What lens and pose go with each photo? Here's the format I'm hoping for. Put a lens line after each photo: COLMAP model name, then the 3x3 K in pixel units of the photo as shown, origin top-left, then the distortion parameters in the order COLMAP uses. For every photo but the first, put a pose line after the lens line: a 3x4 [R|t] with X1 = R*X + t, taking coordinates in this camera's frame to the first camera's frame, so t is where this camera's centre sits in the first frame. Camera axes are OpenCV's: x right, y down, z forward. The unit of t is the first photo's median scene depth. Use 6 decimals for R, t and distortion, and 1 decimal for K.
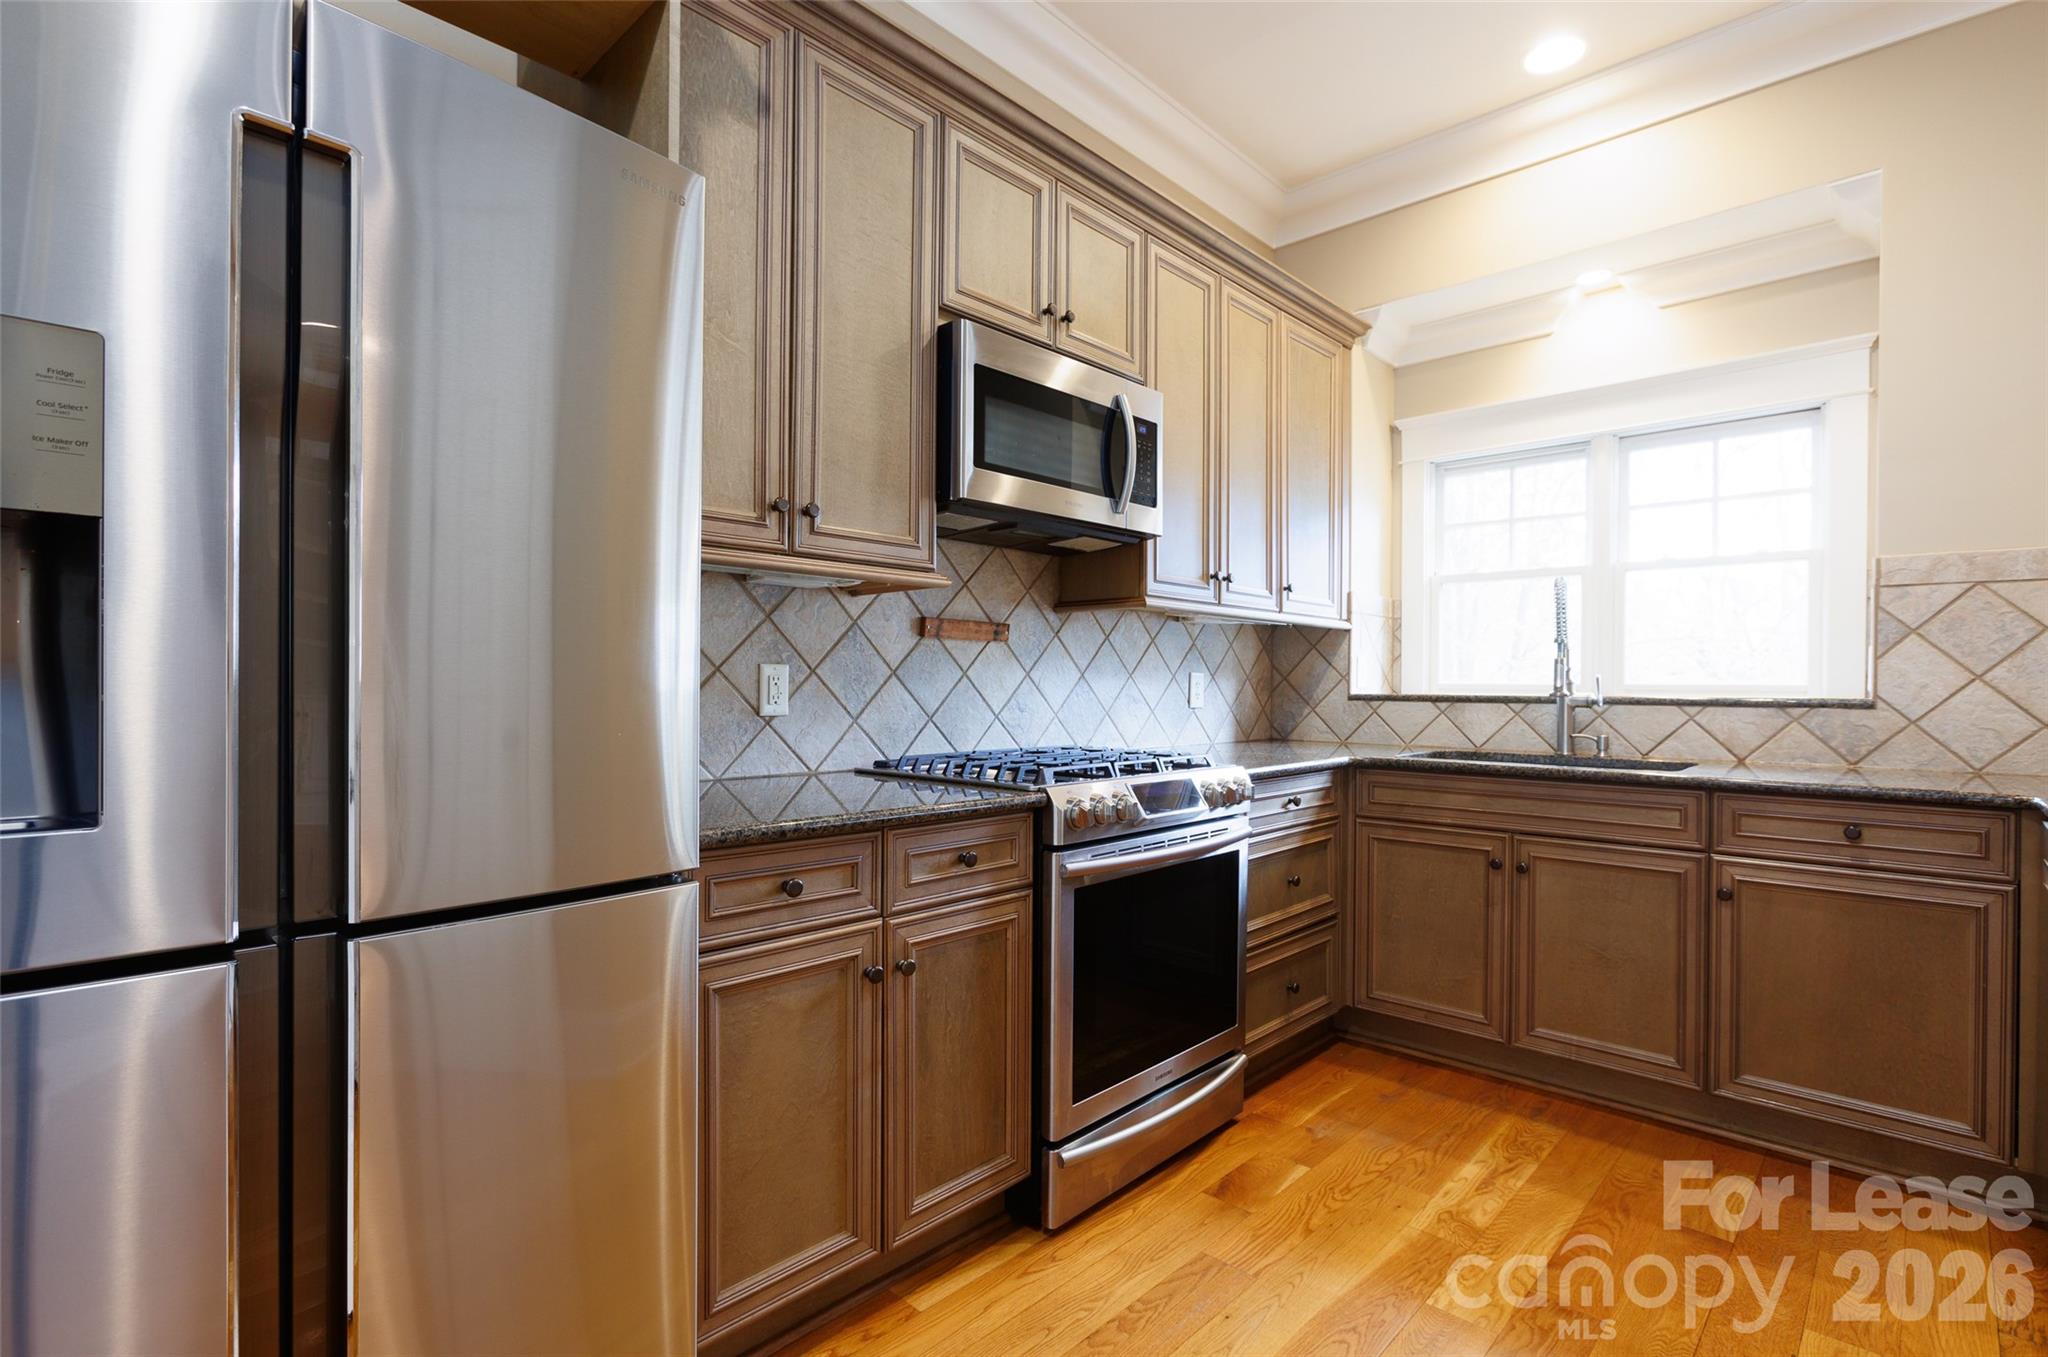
lens RADIAL K [[995.6, 0, 1097.1], [0, 995.6, 687.2], [0, 0, 1]] dist [0.003163, 0.000032]
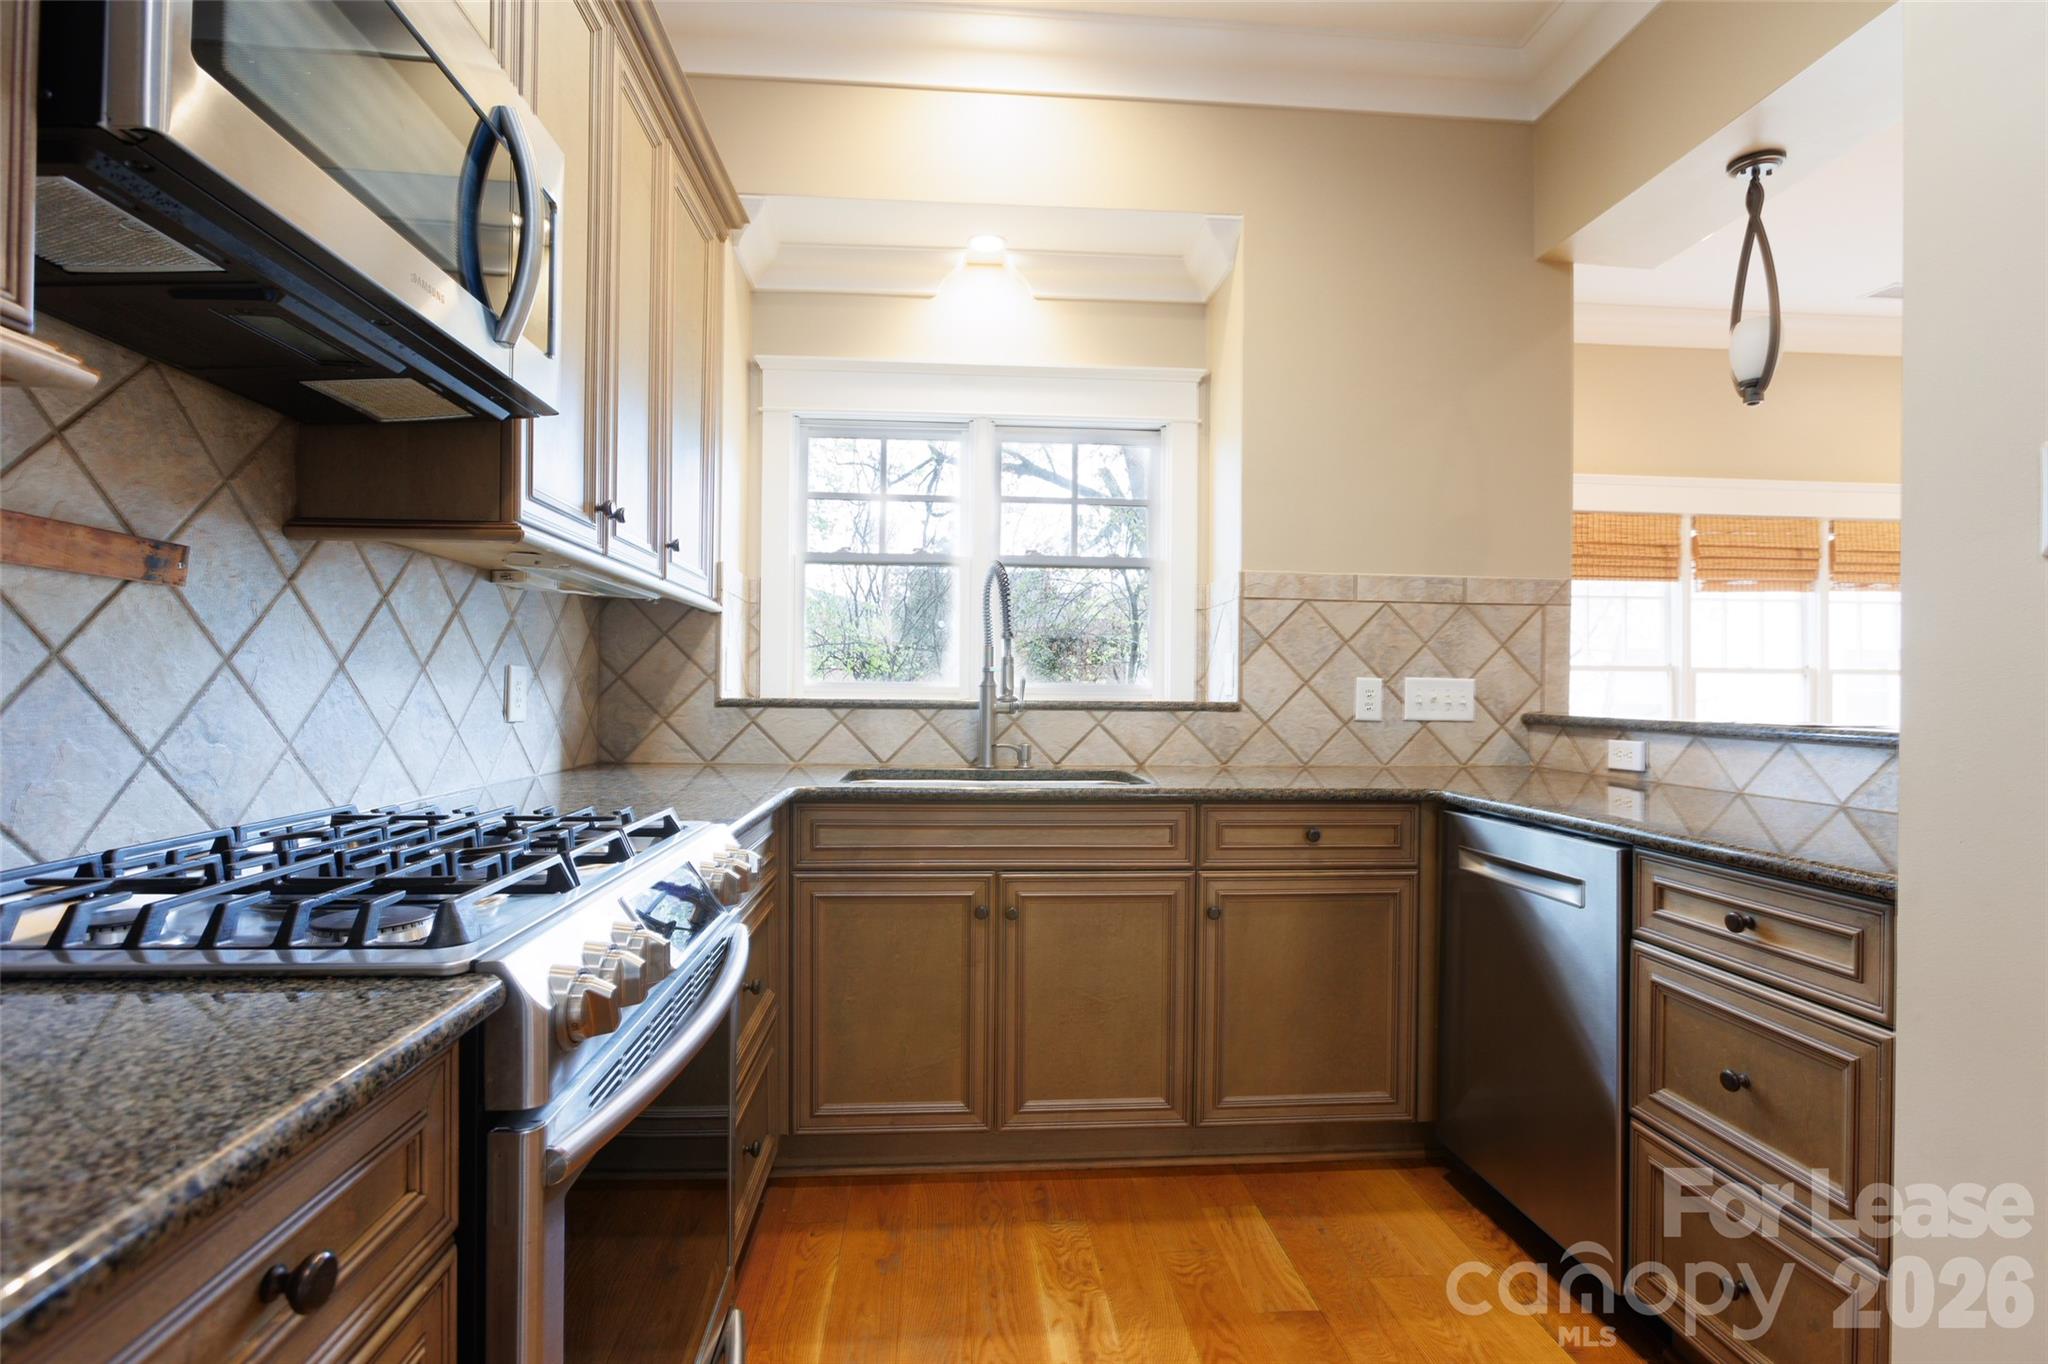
lens RADIAL K [[965.5, 0, 1031.5], [0, 965.5, 689.4], [0, 0, 1]] dist [-0.032210, 0.017938]
pose [[0.714202, 0.002700, 0.699935, -0.109963], [-0.003647, 0.999993, -0.000137, -0.000988], [-0.699931, -0.002455, 0.714207, 0.413127]]
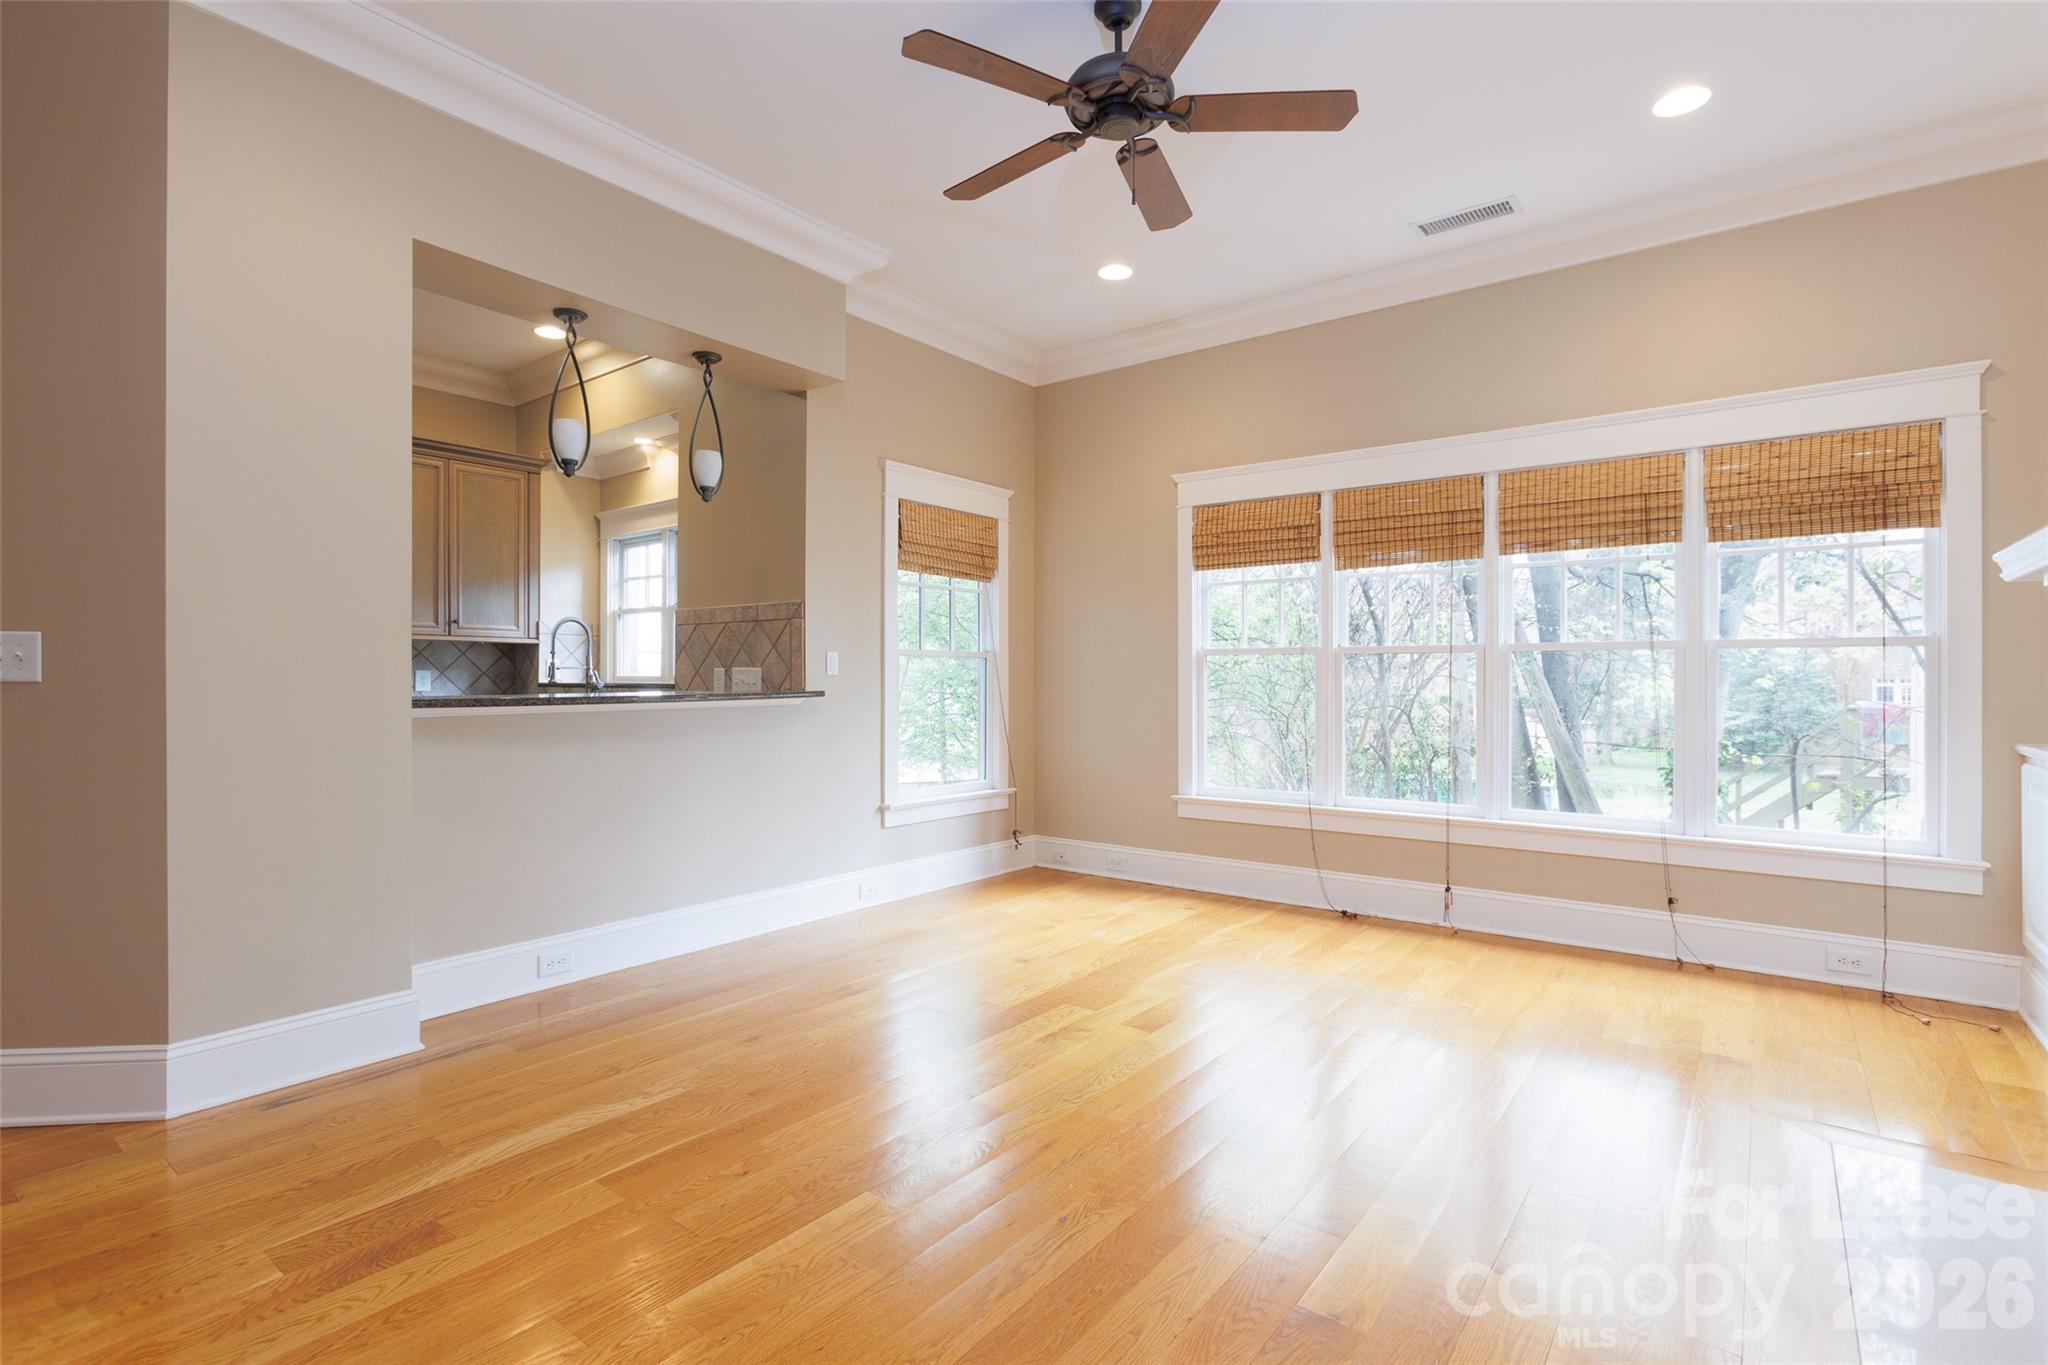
lens RADIAL K [[965.5, 0, 1031.5], [0, 965.5, 689.9], [0, 0, 1]] dist [-0.032210, 0.017938]
pose [[0.998413, -0.004736, 0.056112, 1.264614], [0.004490, 0.999980, 0.004496, 0.018327], [-0.056132, -0.004237, 0.998414, -0.813207]]
